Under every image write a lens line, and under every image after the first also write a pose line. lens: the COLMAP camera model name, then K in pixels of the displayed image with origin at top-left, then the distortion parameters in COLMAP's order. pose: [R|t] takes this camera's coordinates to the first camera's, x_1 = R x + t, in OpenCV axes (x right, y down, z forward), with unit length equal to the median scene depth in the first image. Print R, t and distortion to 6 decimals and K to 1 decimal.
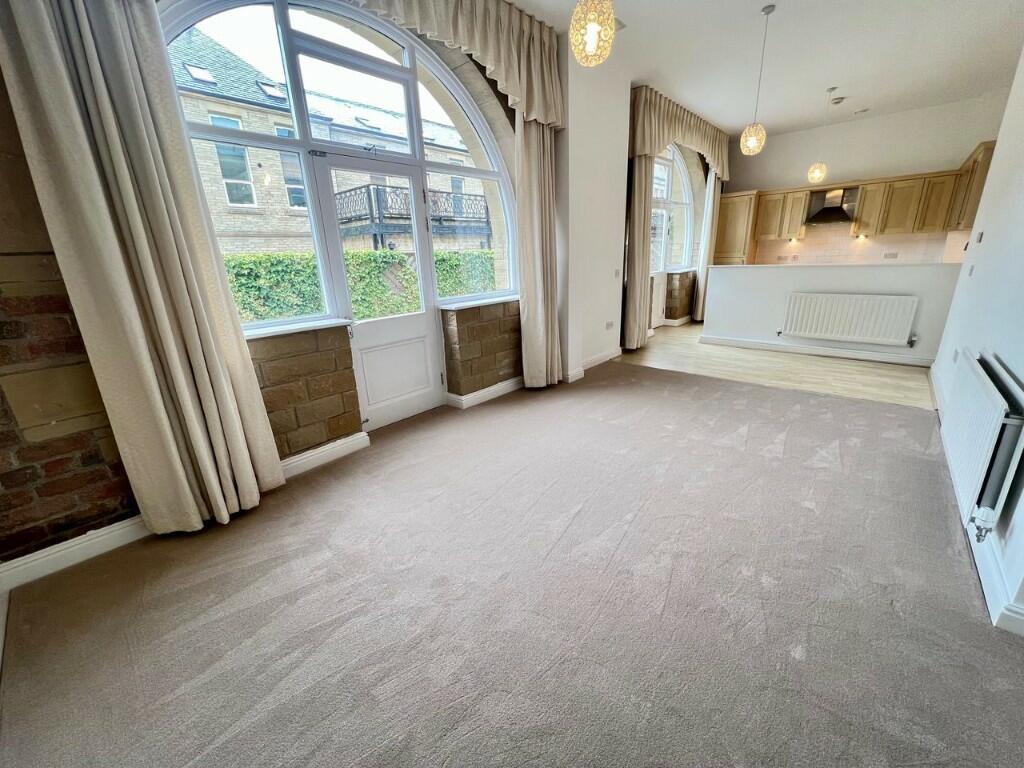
lens RADIAL K [[408.3, 0, 507.1], [0, 408.3, 382.6], [0, 0, 1]] dist [-0.000906, -0.000256]
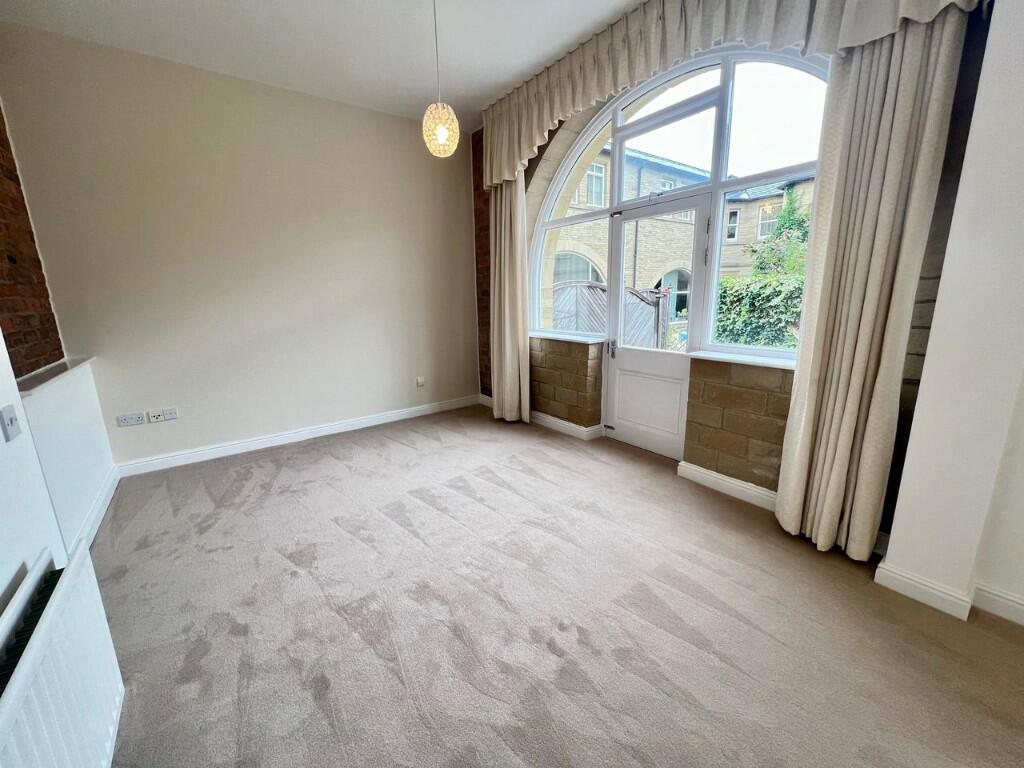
lens RADIAL K [[408.3, 0, 507.1], [0, 408.3, 382.6], [0, 0, 1]] dist [-0.000906, -0.000256]
pose [[-0.197042, 0.253143, -0.947150, 0.705445], [-0.264358, 0.916588, 0.299970, -0.266090], [0.944081, 0.309493, -0.113686, 0.715193]]
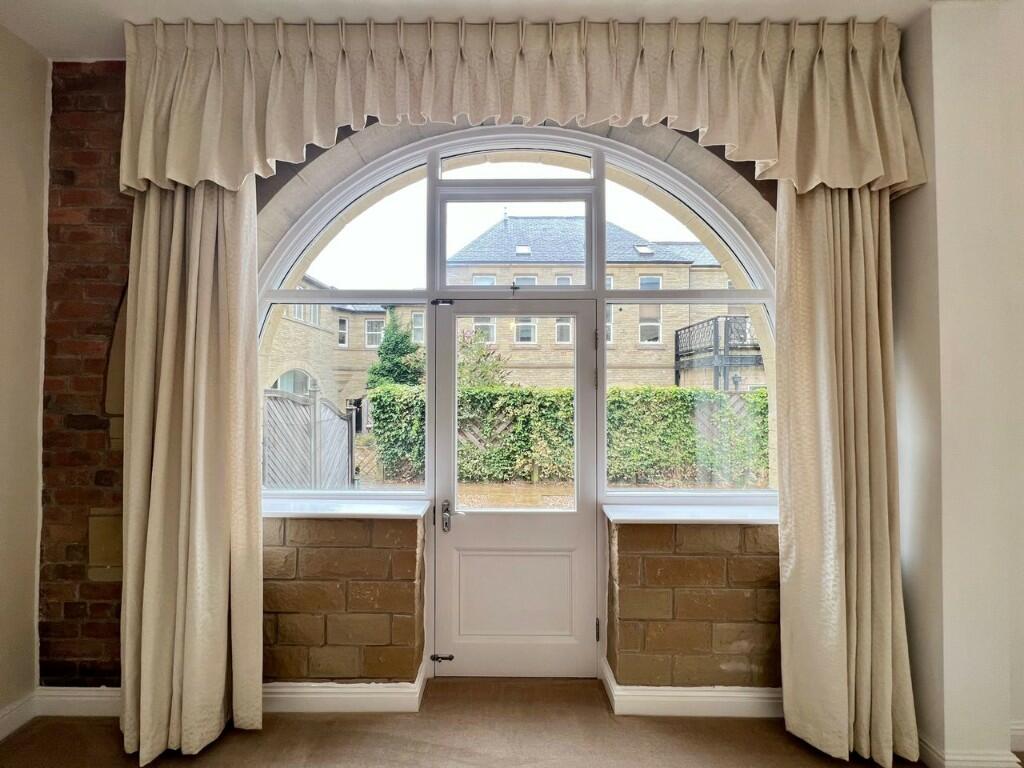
lens RADIAL K [[408.3, 0, 507.1], [0, 408.3, 382.6], [0, 0, 1]] dist [-0.000906, -0.000256]
pose [[0.669027, 0.031618, -0.742565, 0.175016], [-0.248595, 0.951071, -0.183480, -0.208200], [0.700431, 0.307351, 0.644152, 0.442701]]
